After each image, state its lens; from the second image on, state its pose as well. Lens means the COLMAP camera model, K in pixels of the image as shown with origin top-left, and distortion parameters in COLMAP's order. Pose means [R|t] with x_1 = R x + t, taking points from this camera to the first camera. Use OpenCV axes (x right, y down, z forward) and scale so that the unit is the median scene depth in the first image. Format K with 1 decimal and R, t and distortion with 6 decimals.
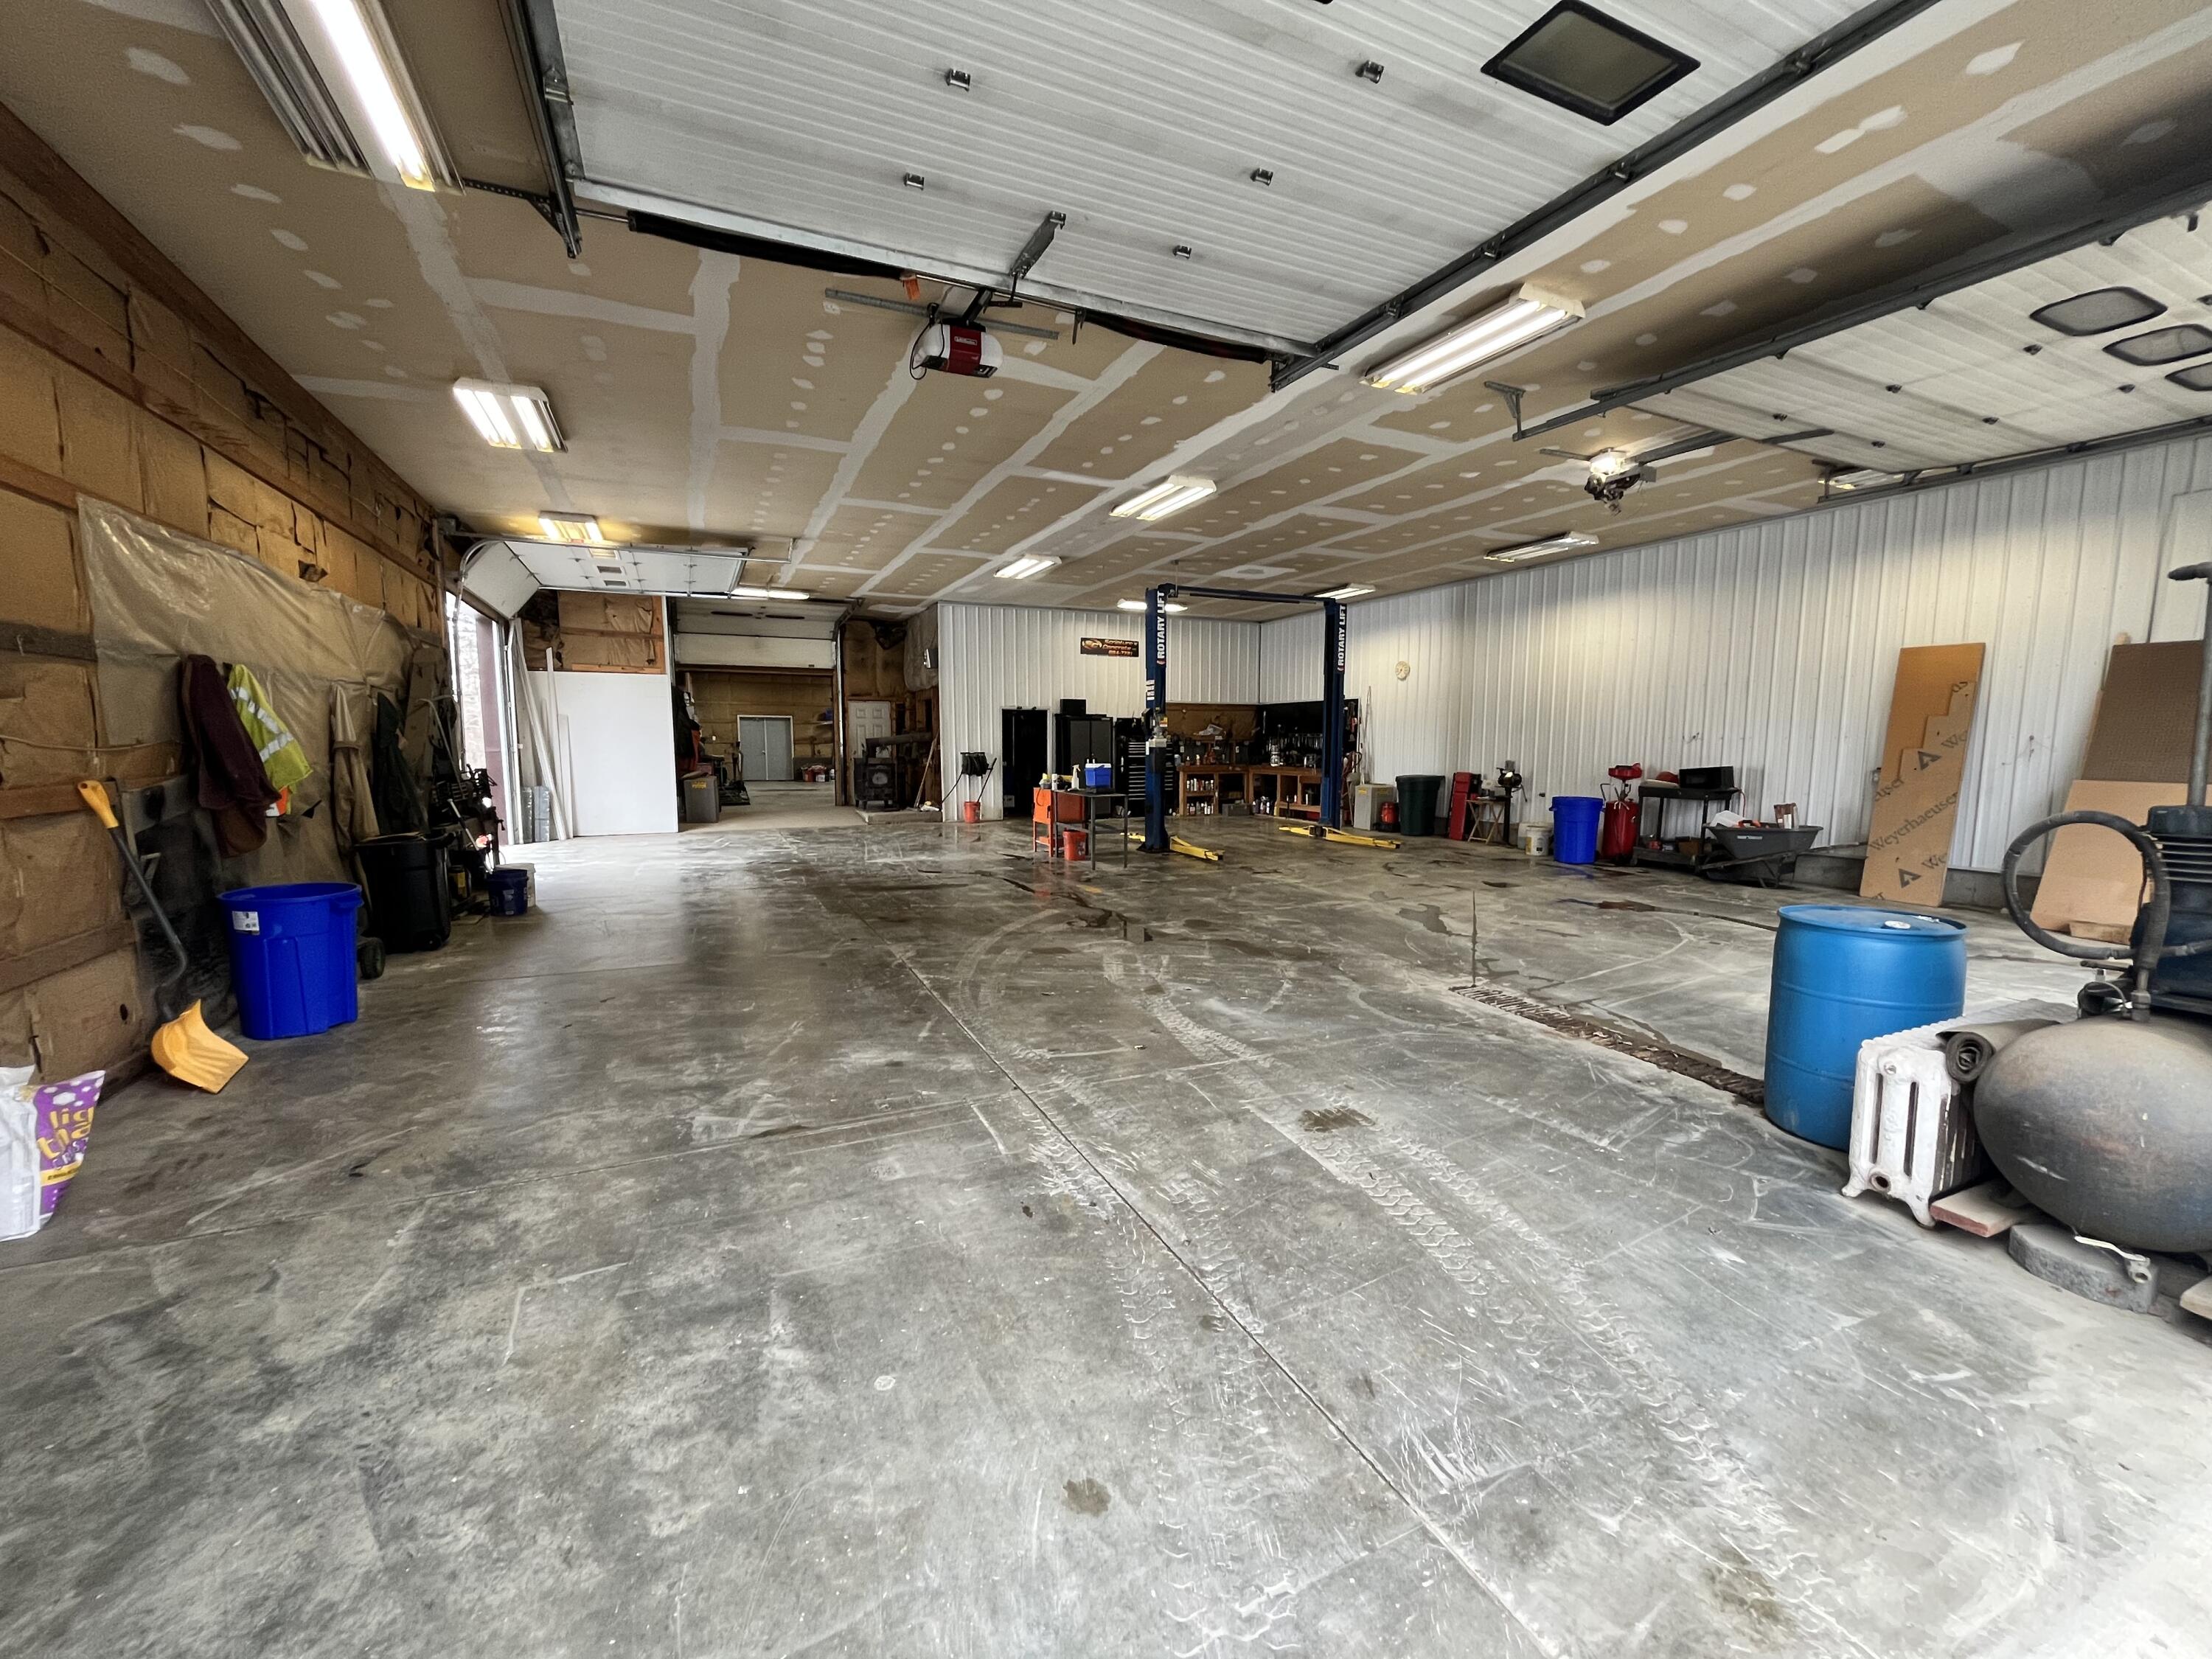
lens RADIAL K [[890.0, 0, 1103.9], [0, 890.0, 839.9], [0, 0, 1]] dist [-0.002719, -0.000461]
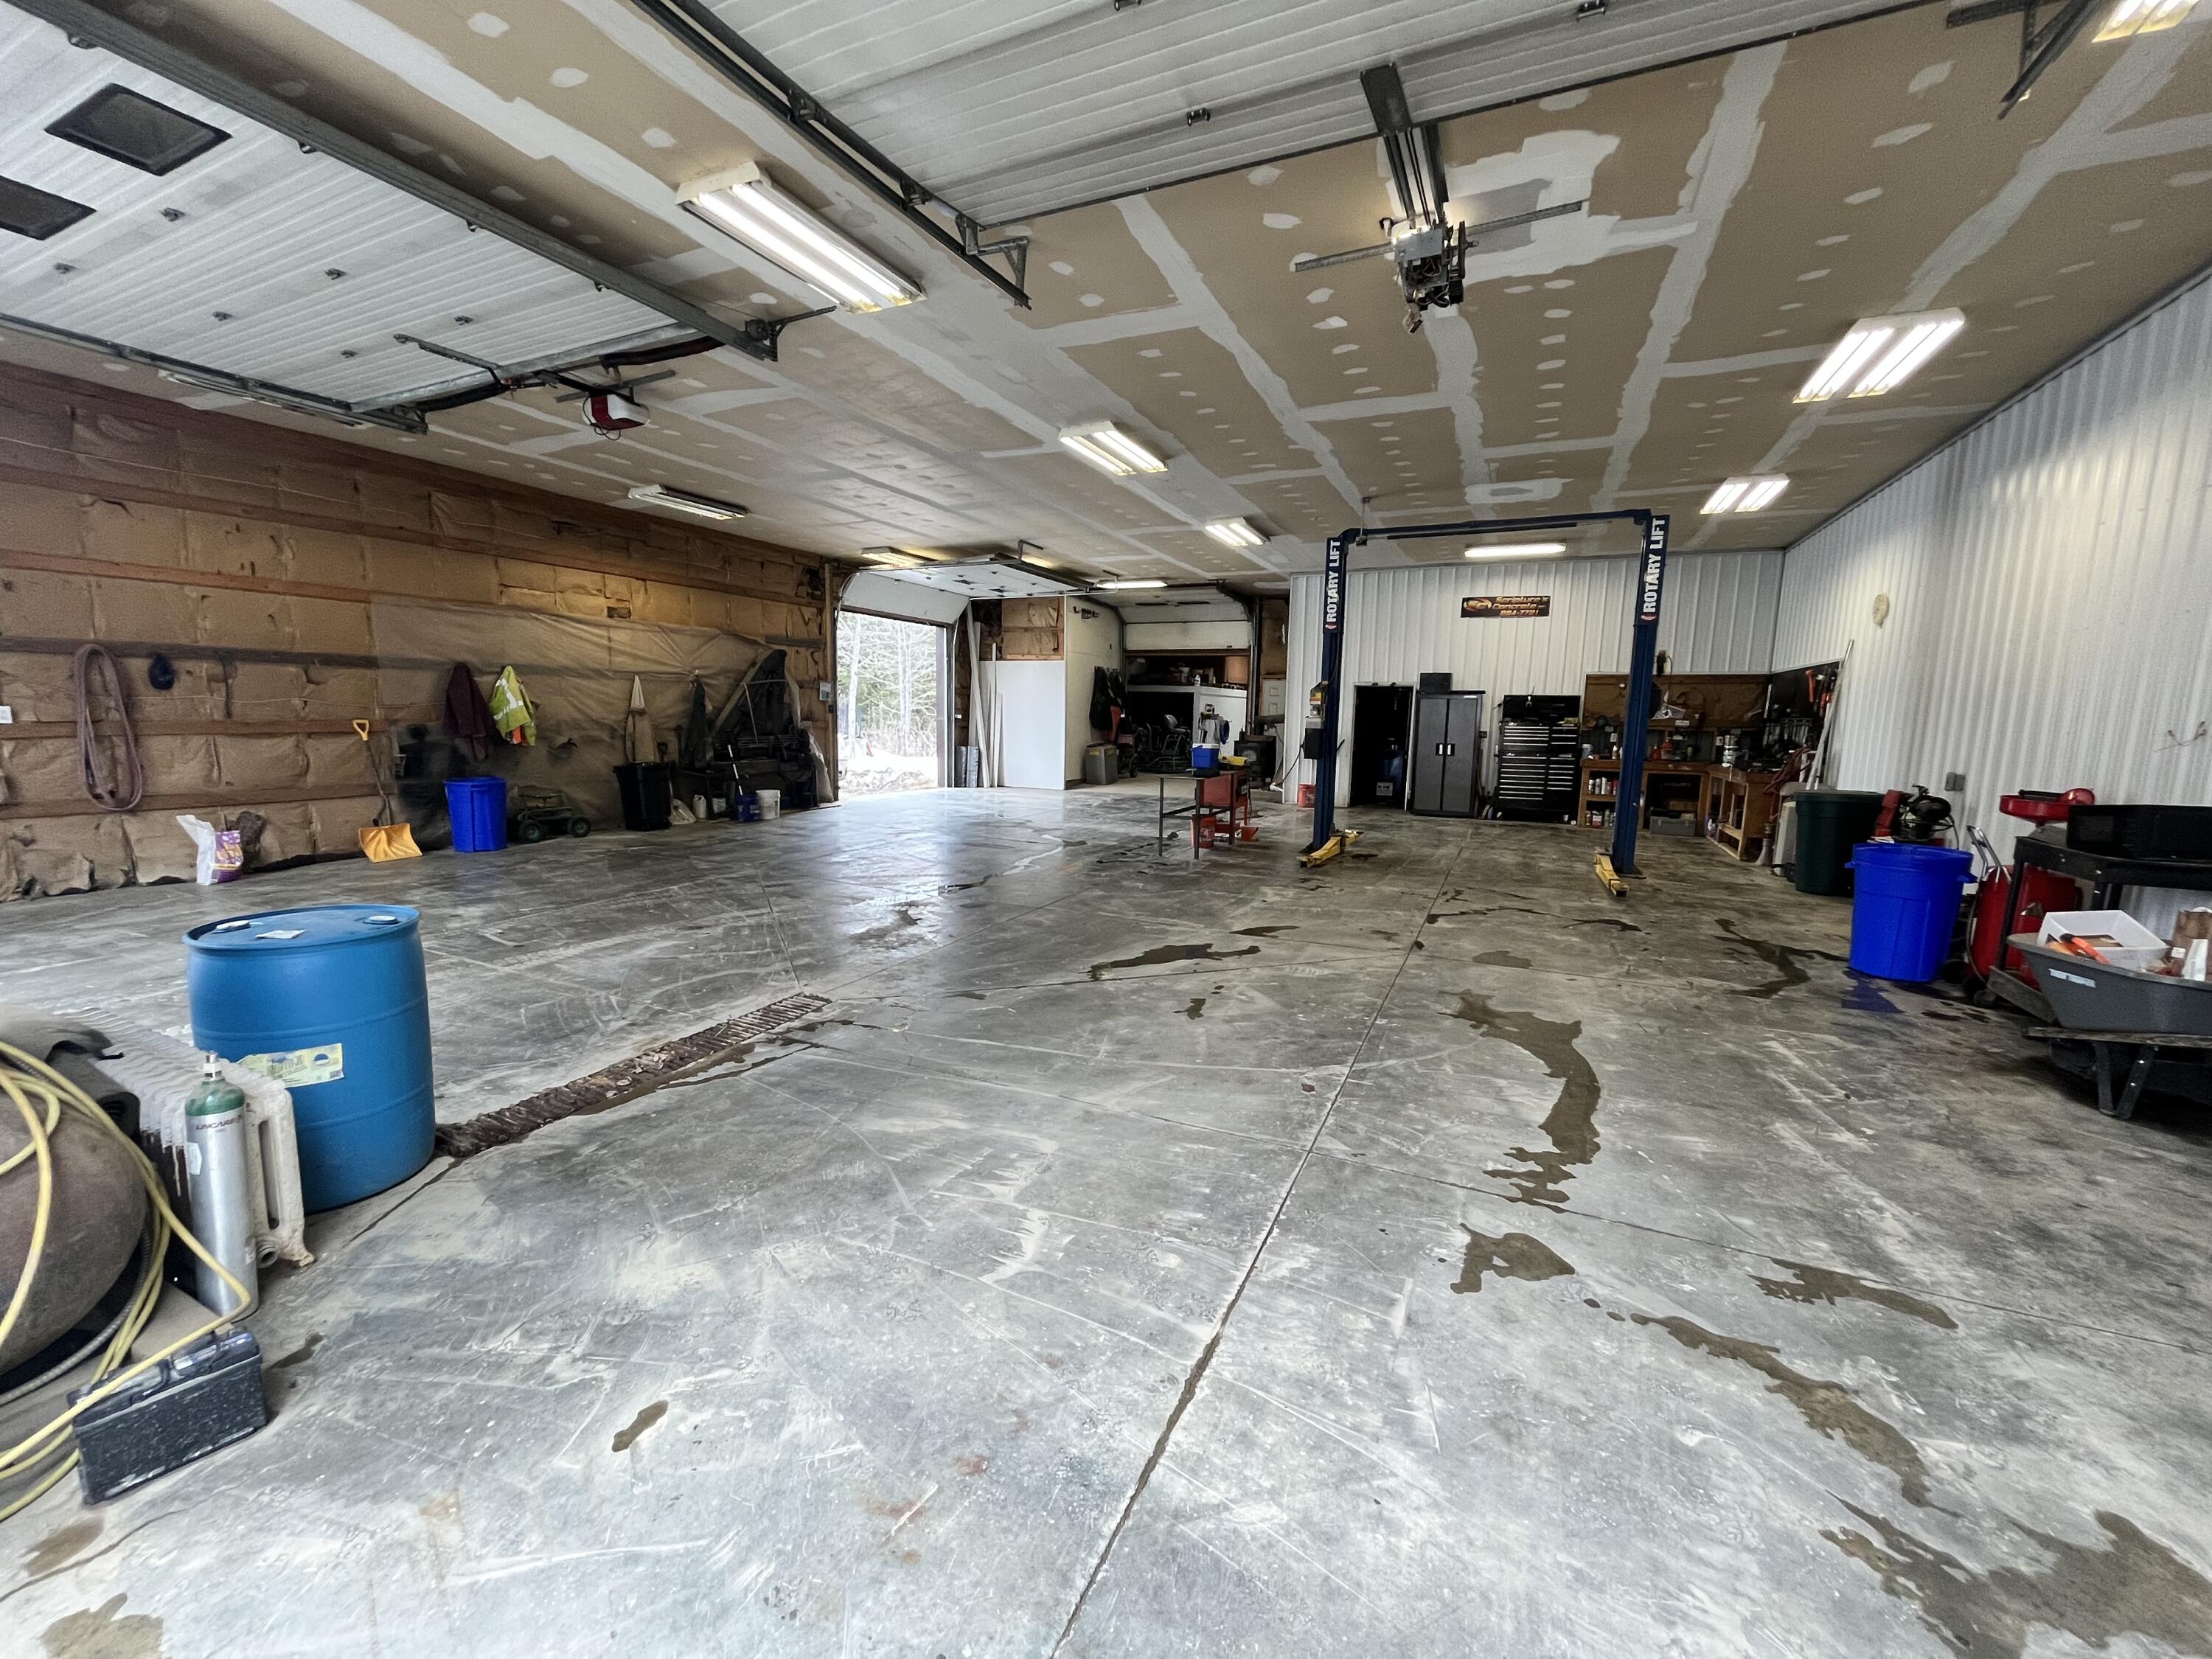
lens RADIAL K [[887.3, 0, 1104.1], [0, 887.3, 839.0], [0, 0, 1]] dist [-0.005975, -0.000364]
pose [[0.636383, 0.119720, -0.762026, 0.933152], [-0.104690, 0.992147, 0.068446, -0.058693], [0.764236, 0.036219, 0.643919, 0.496377]]
